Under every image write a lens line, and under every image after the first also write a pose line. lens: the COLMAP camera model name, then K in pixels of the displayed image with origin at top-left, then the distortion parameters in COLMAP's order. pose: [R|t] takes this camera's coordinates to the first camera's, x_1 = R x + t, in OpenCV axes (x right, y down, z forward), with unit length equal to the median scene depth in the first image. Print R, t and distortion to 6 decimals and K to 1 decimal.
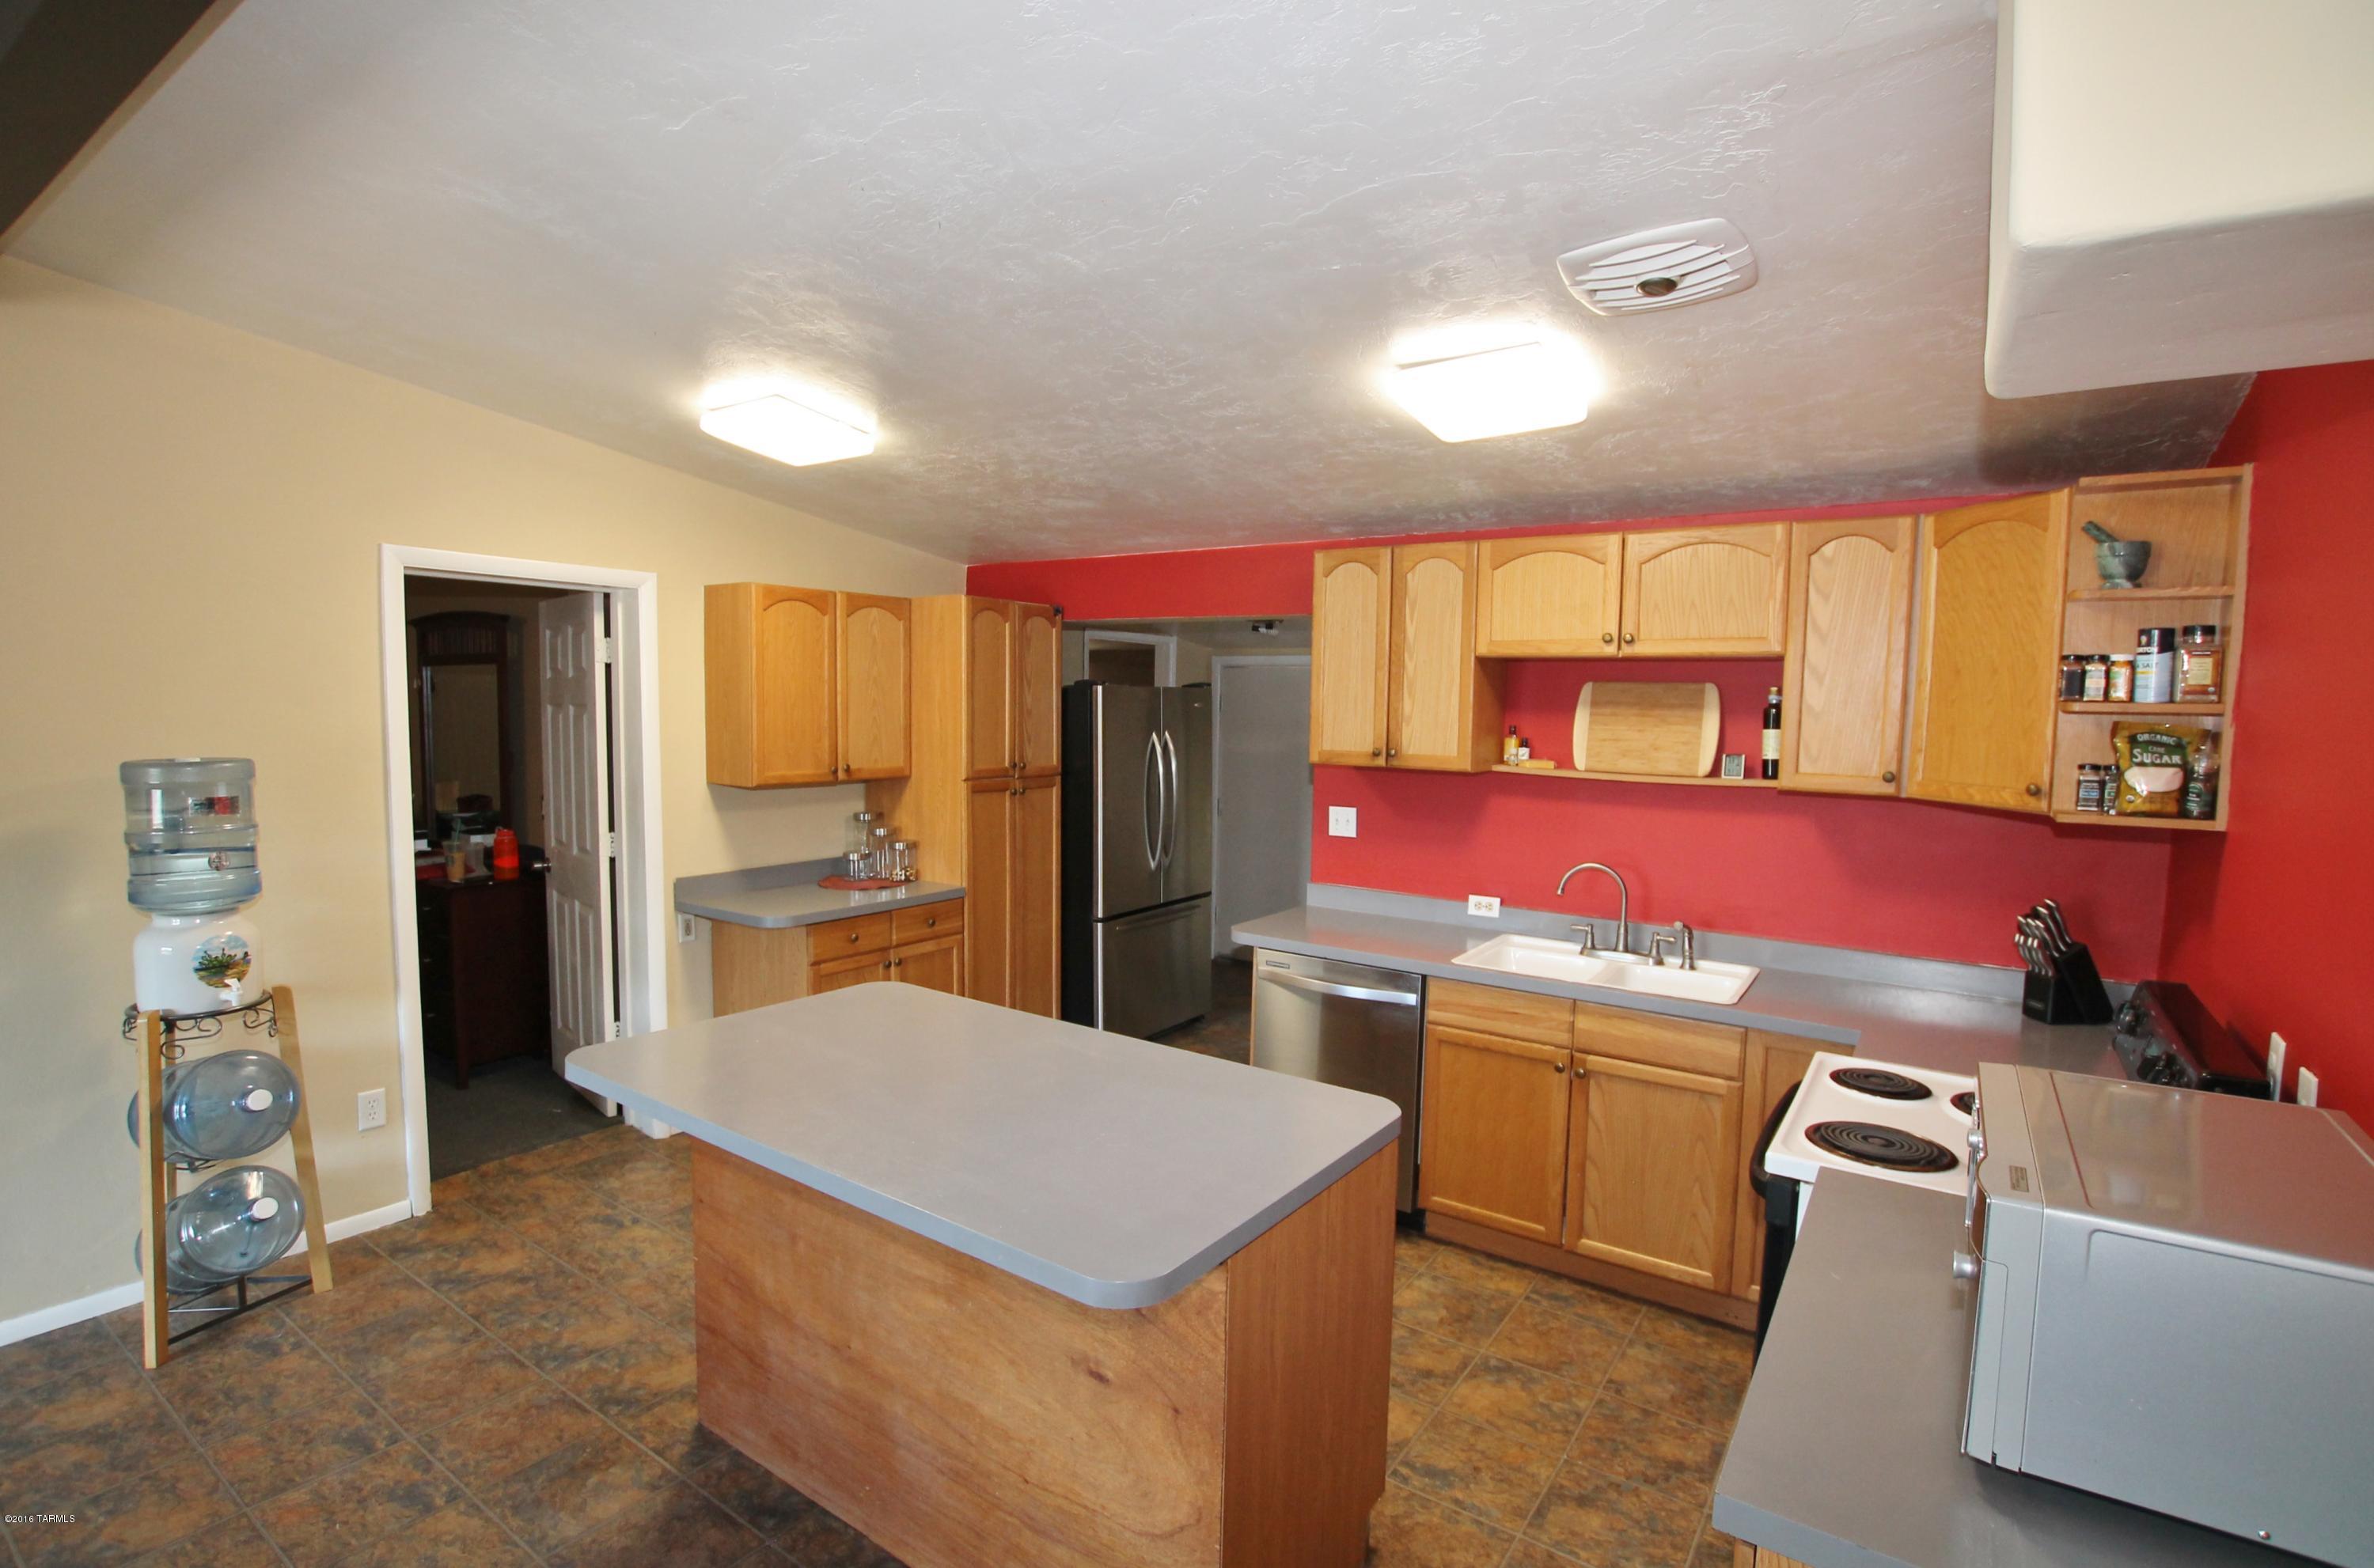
lens RADIAL K [[1130.6, 0, 1191.2], [0, 1130.6, 796.1], [0, 0, 1]] dist [-0.028862, 0.001621]
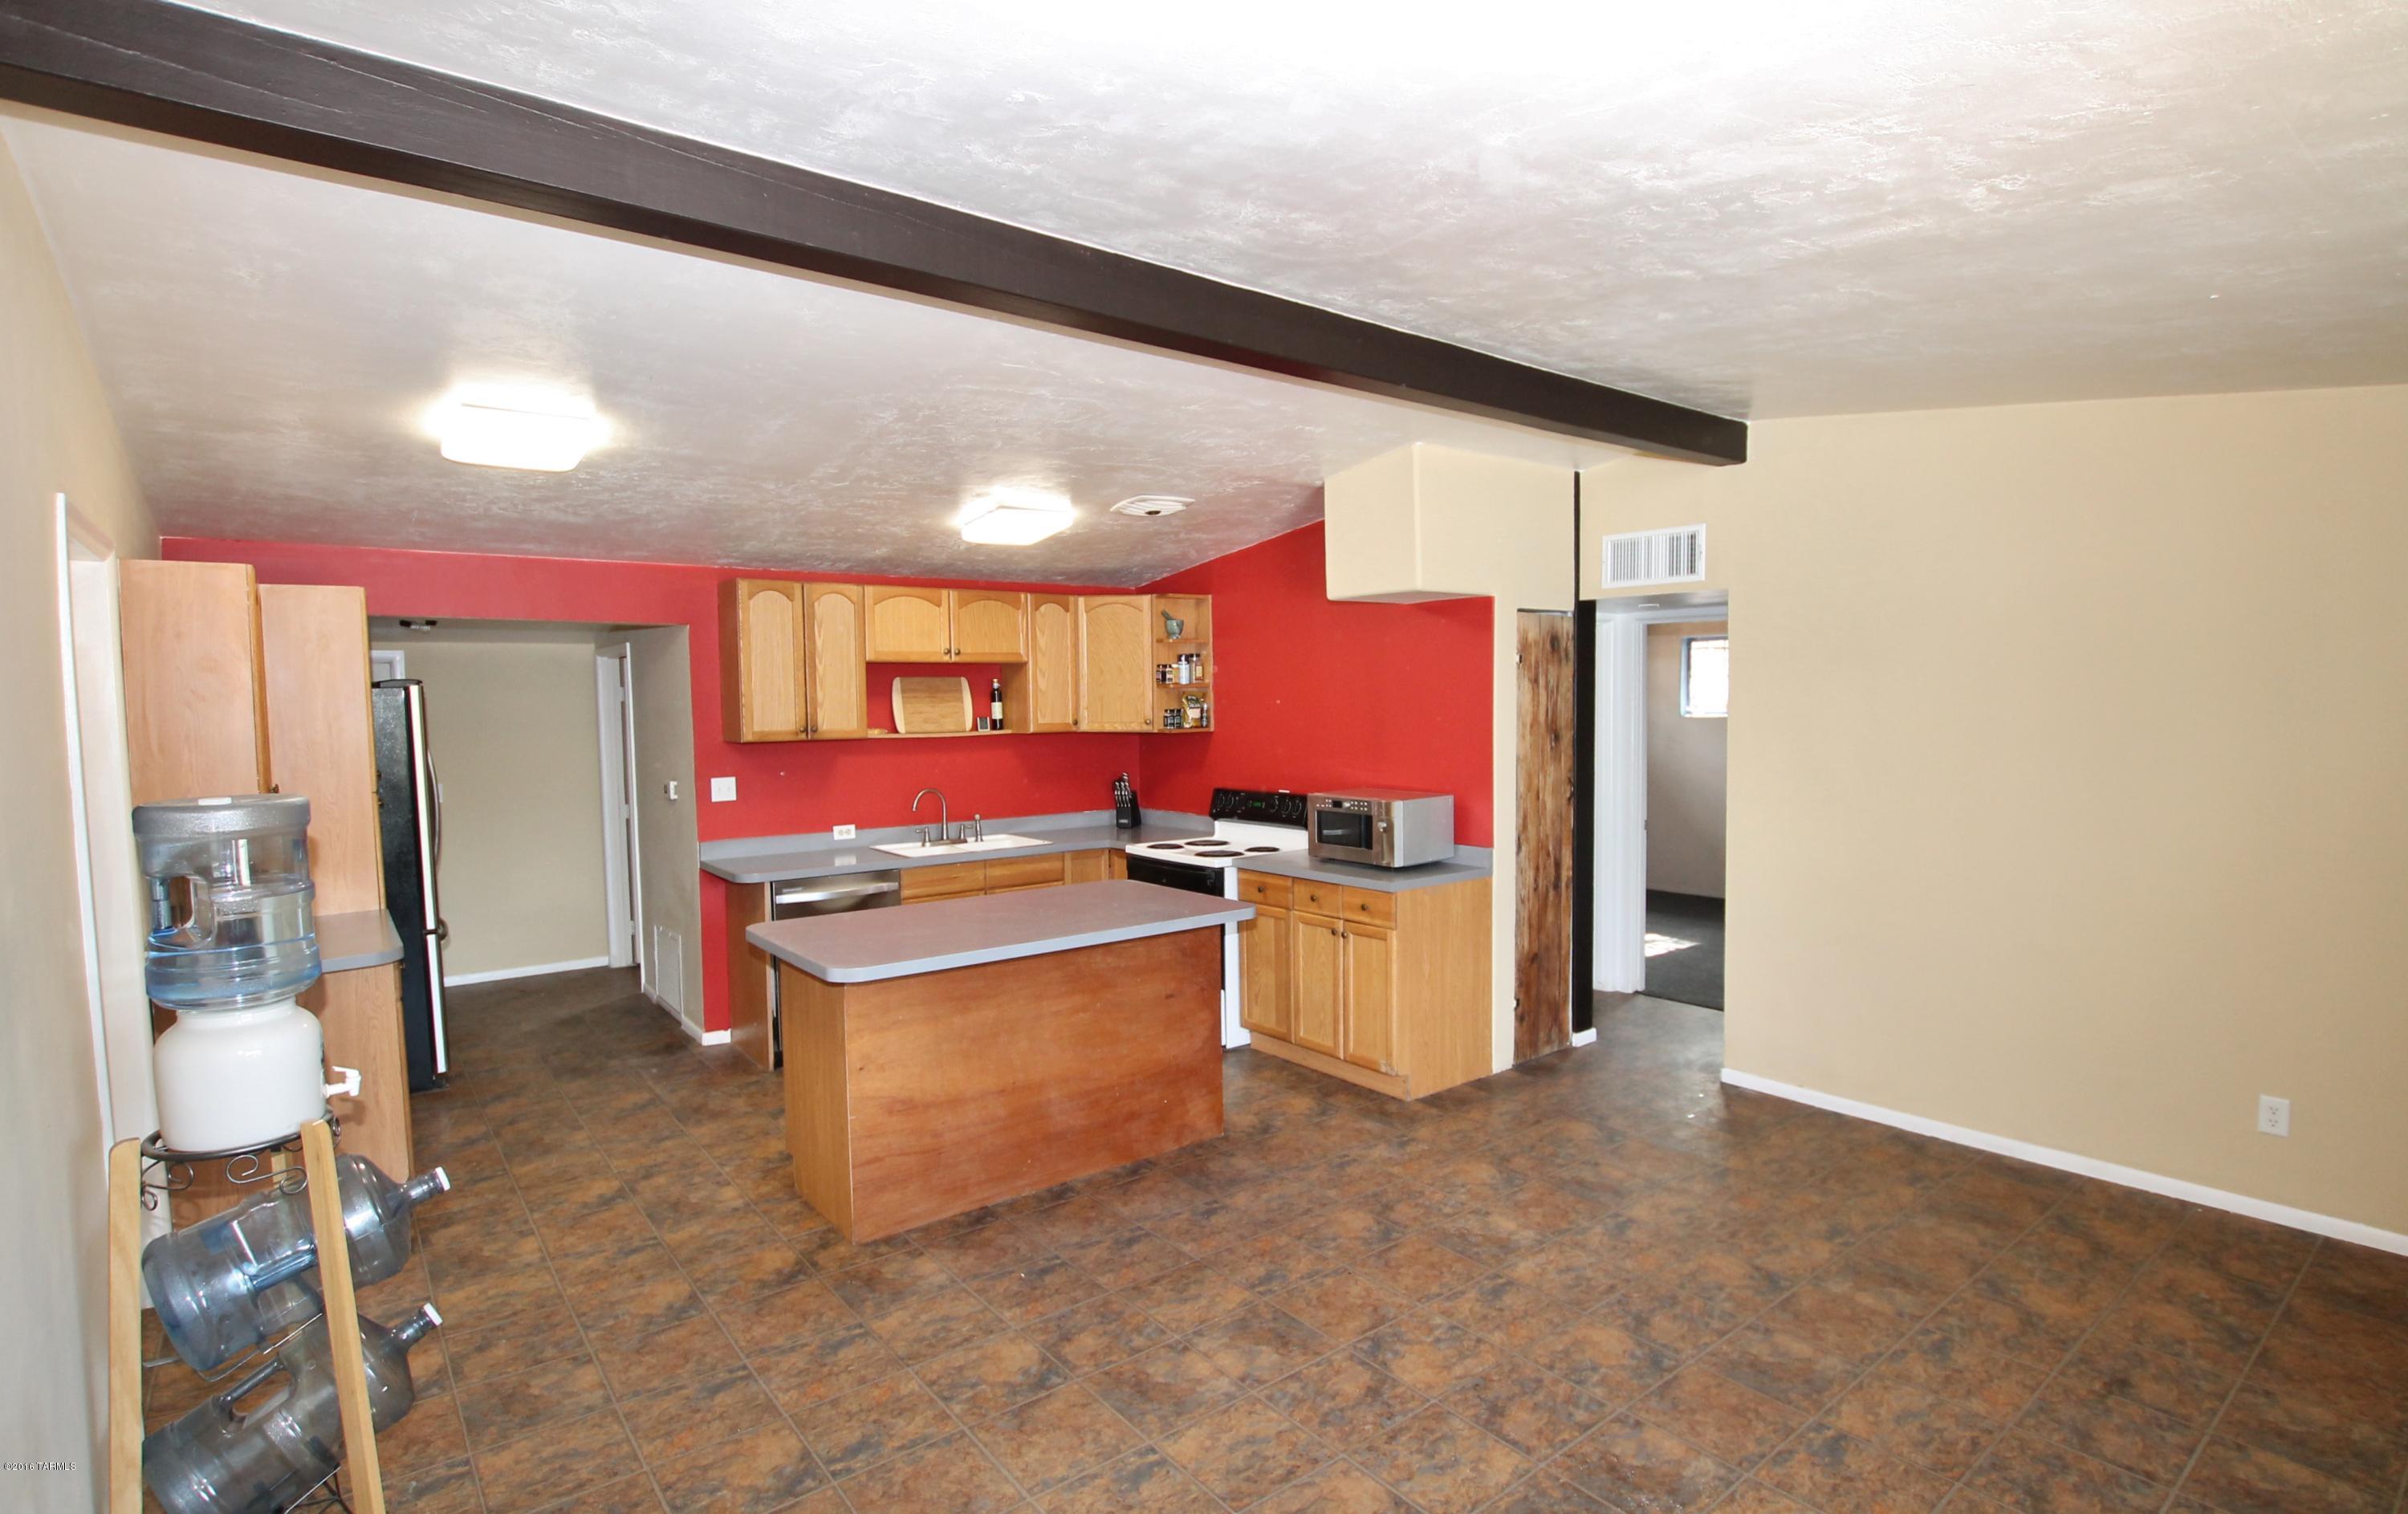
lens RADIAL K [[1178.5, 0, 1237.7], [0, 1178.5, 776.4], [0, 0, 1]] dist [-0.043620, 0.002240]
pose [[0.268285, -0.092195, 0.958918, -1.256997], [0.096317, 0.992989, 0.068523, -0.033887], [-0.958512, 0.073976, 0.275284, 0.112651]]
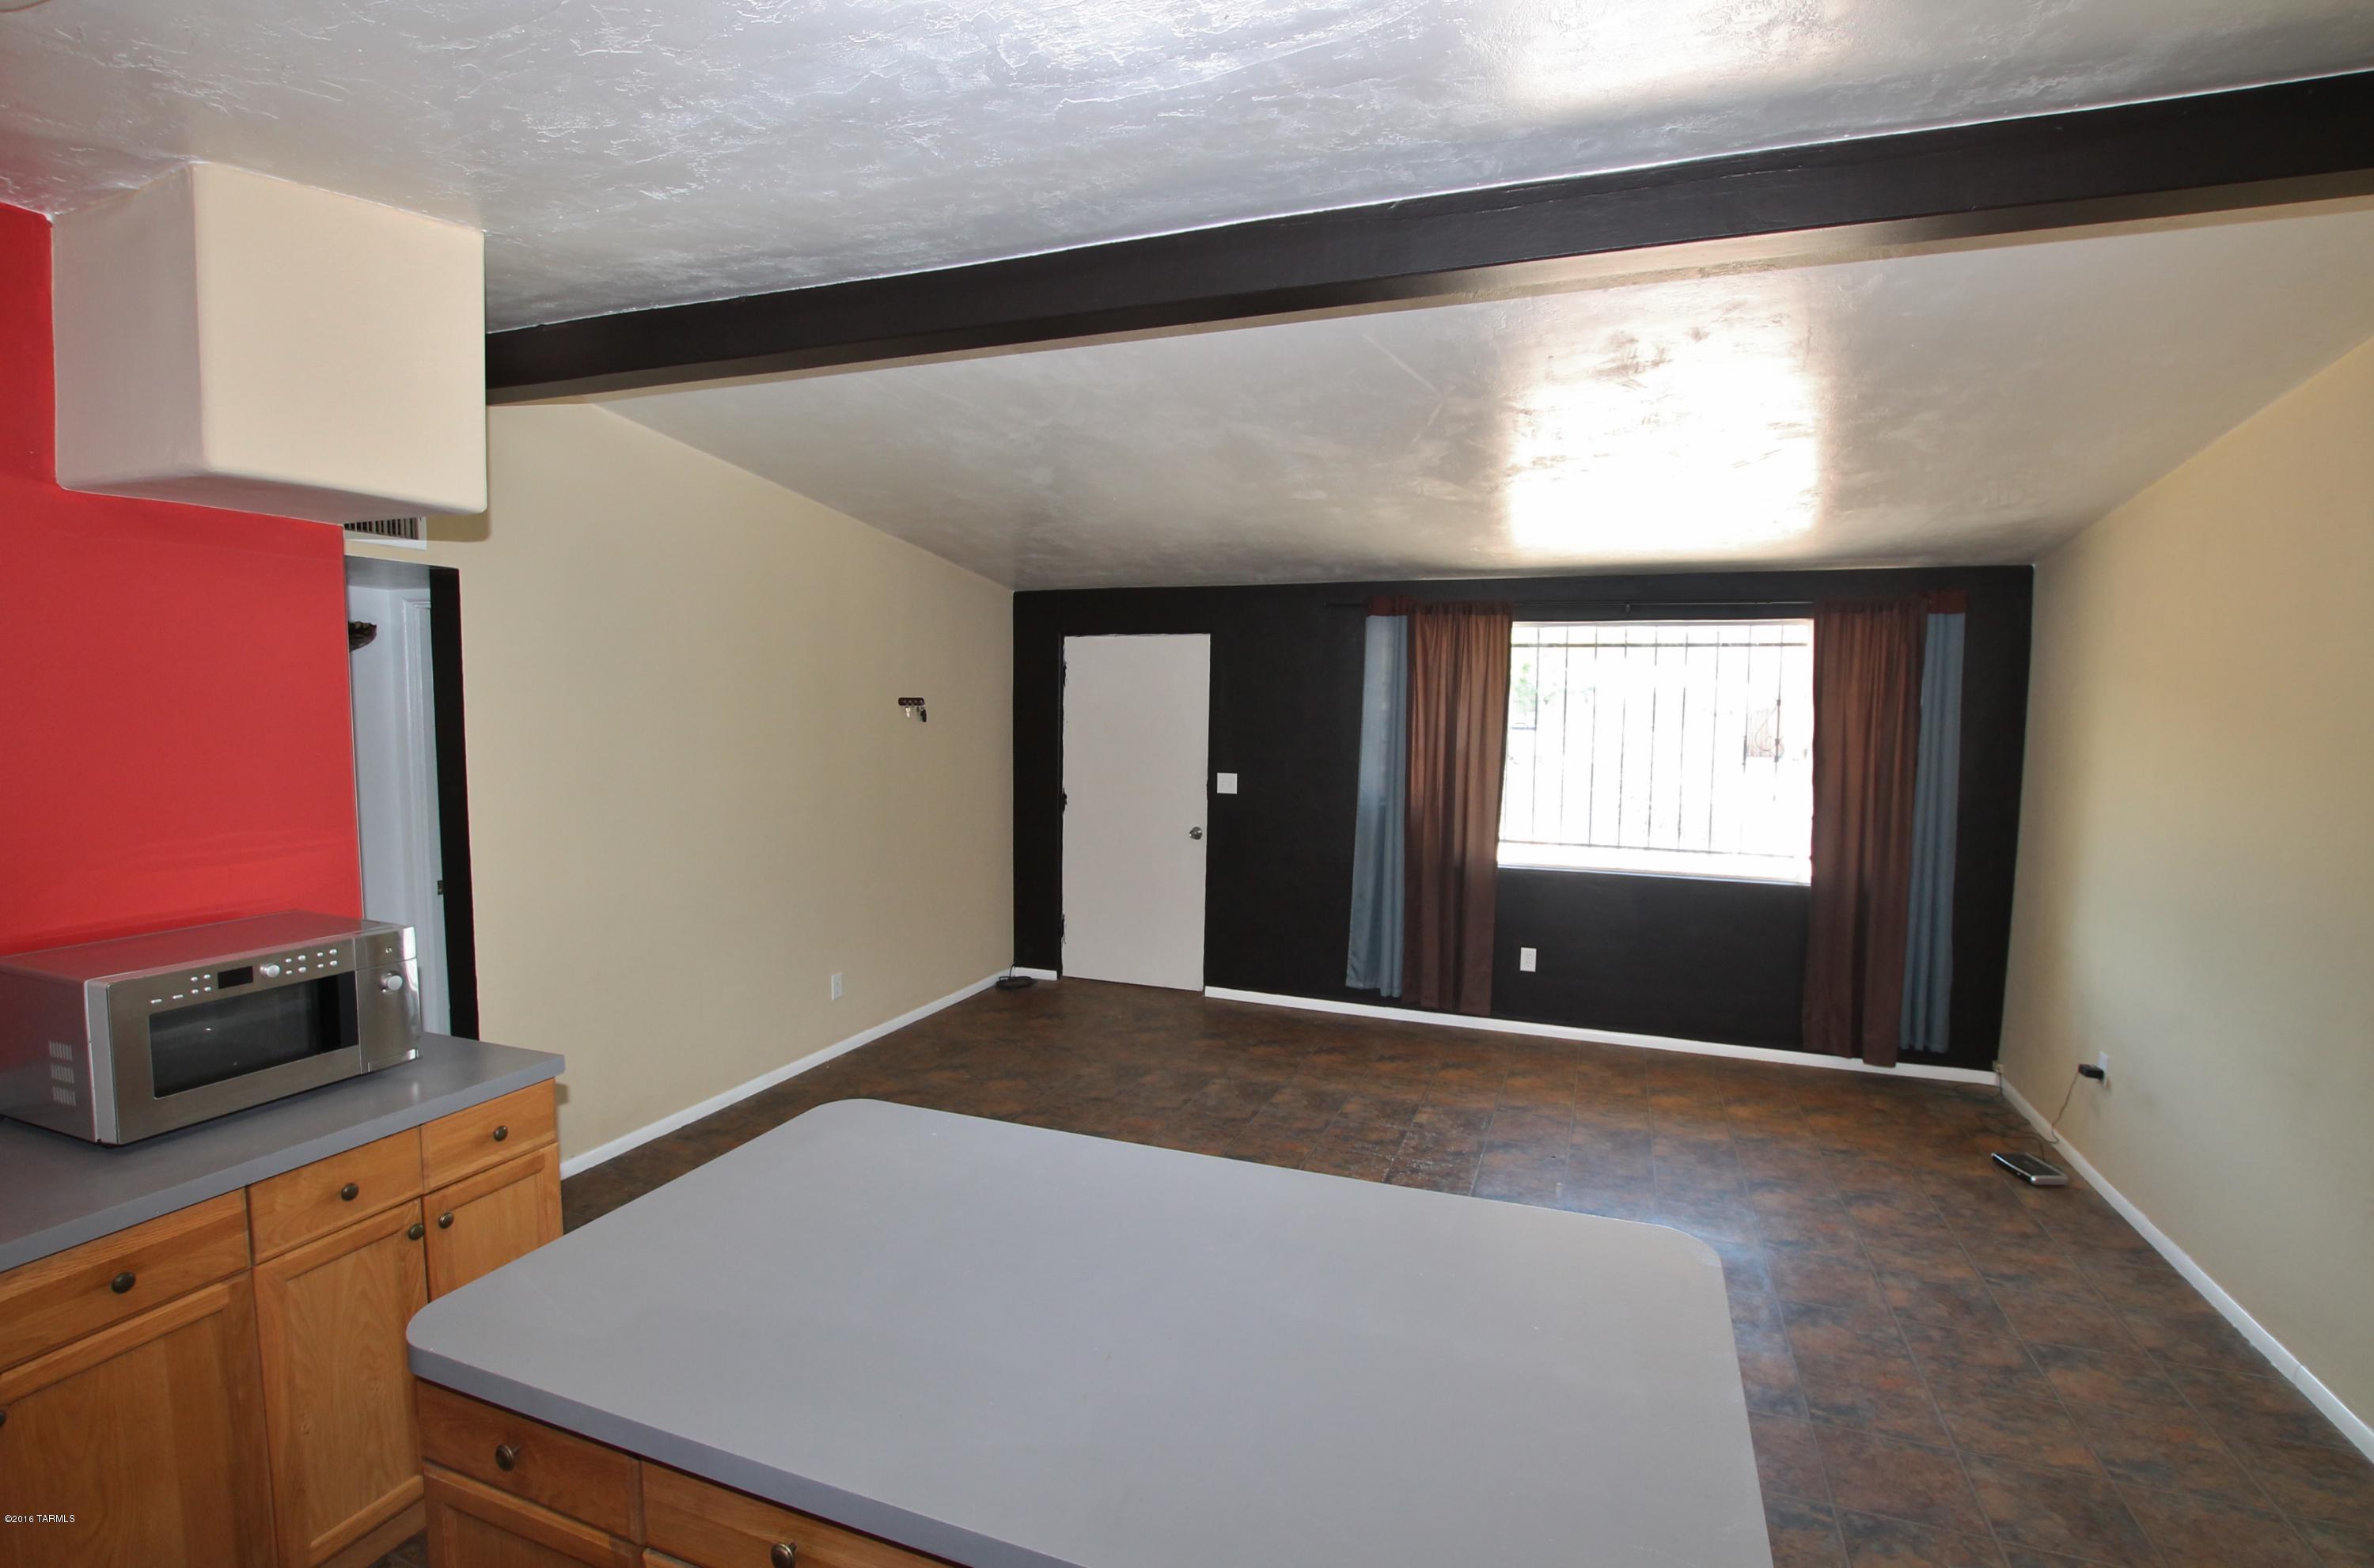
lens RADIAL K [[1130.6, 0, 1156.5], [0, 1130.6, 791.0], [0, 0, 1]] dist [-0.028862, 0.001621]
pose [[-0.973892, -0.008555, -0.226849, -0.055760], [-0.045706, 0.986215, 0.159031, -0.095486], [0.222362, 0.165248, -0.960858, 1.103984]]
